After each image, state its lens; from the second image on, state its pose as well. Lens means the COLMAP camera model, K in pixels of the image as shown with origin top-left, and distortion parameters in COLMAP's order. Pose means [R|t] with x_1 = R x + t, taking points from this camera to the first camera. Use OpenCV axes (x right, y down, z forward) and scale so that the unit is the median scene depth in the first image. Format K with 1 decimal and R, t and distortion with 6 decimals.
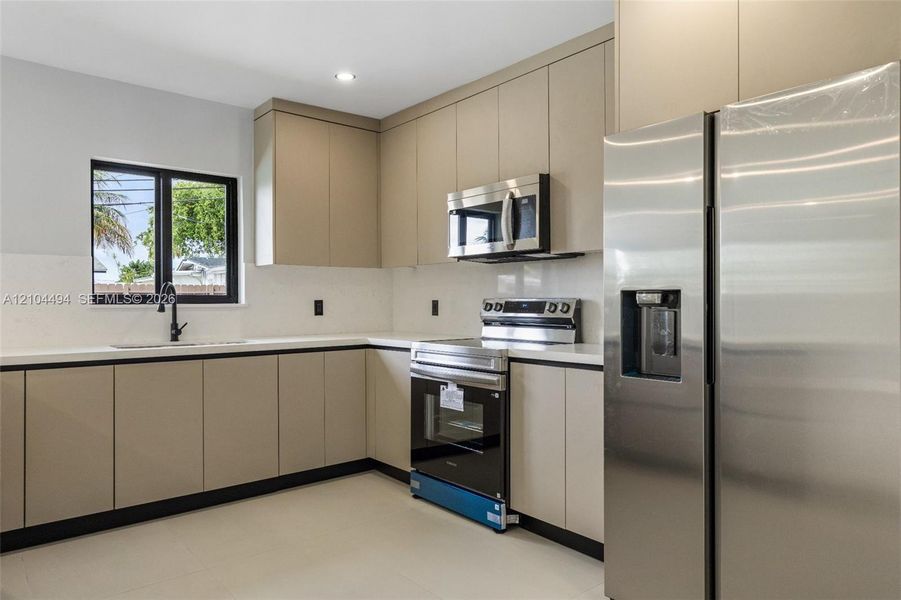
lens RADIAL K [[603.2, 0, 447.1], [0, 603.2, 294.0], [0, 0, 1]] dist [0.009439, 0.008157]
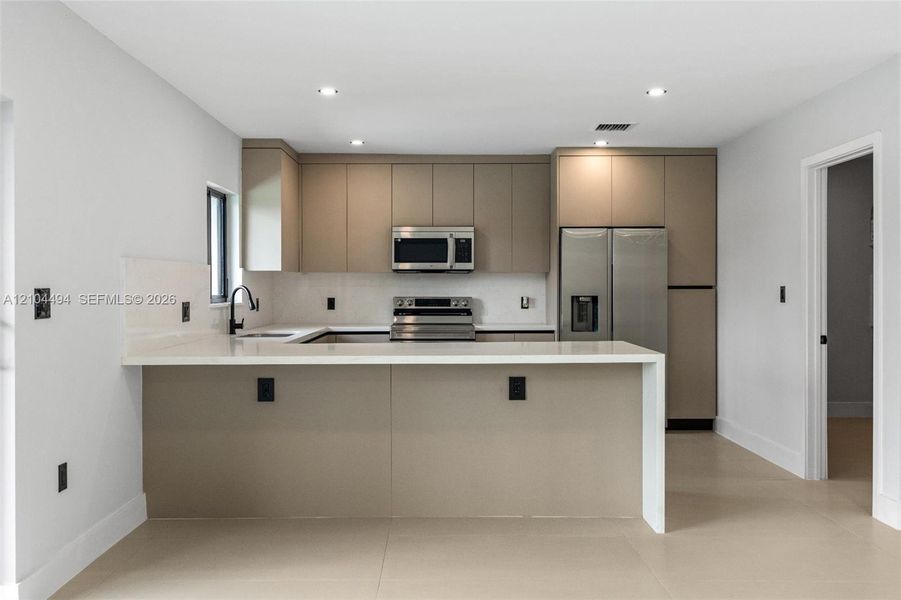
lens RADIAL K [[813.8, 0, 451.2], [0, 813.8, 302.9], [0, 0, 1]] dist [-0.018354, -0.005089]
pose [[0.625556, -0.012217, 0.780084, -1.607514], [-0.011391, 0.999628, 0.024790, -0.033007], [-0.780096, -0.024394, 0.625184, -0.400028]]
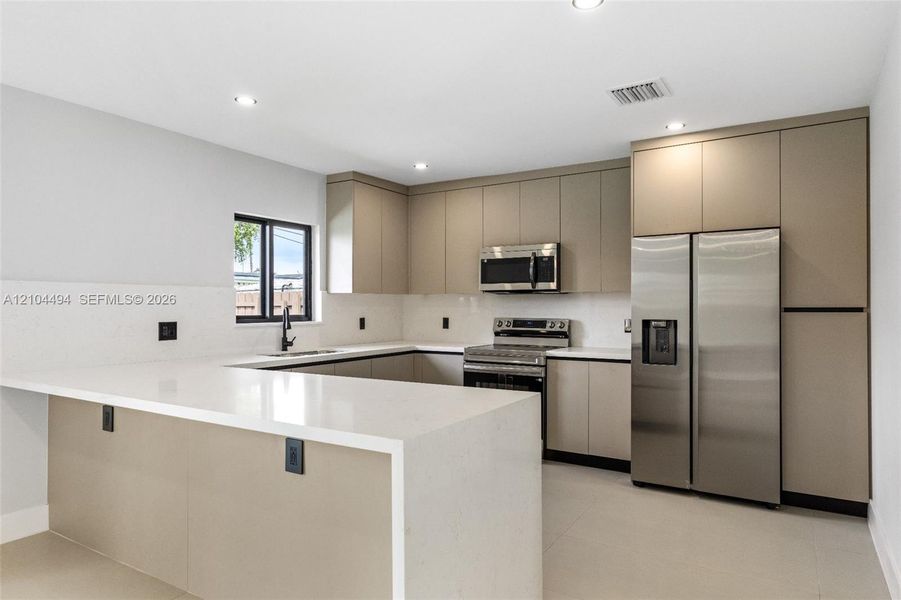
lens RADIAL K [[561.9, 0, 454.1], [0, 561.9, 301.1], [0, 0, 1]] dist [-0.010411, 0.001505]
pose [[0.946921, 0.007469, 0.321380, -0.549753], [-0.008386, 0.999964, 0.001471, -0.039897], [-0.321357, -0.004088, 0.946949, -0.318509]]
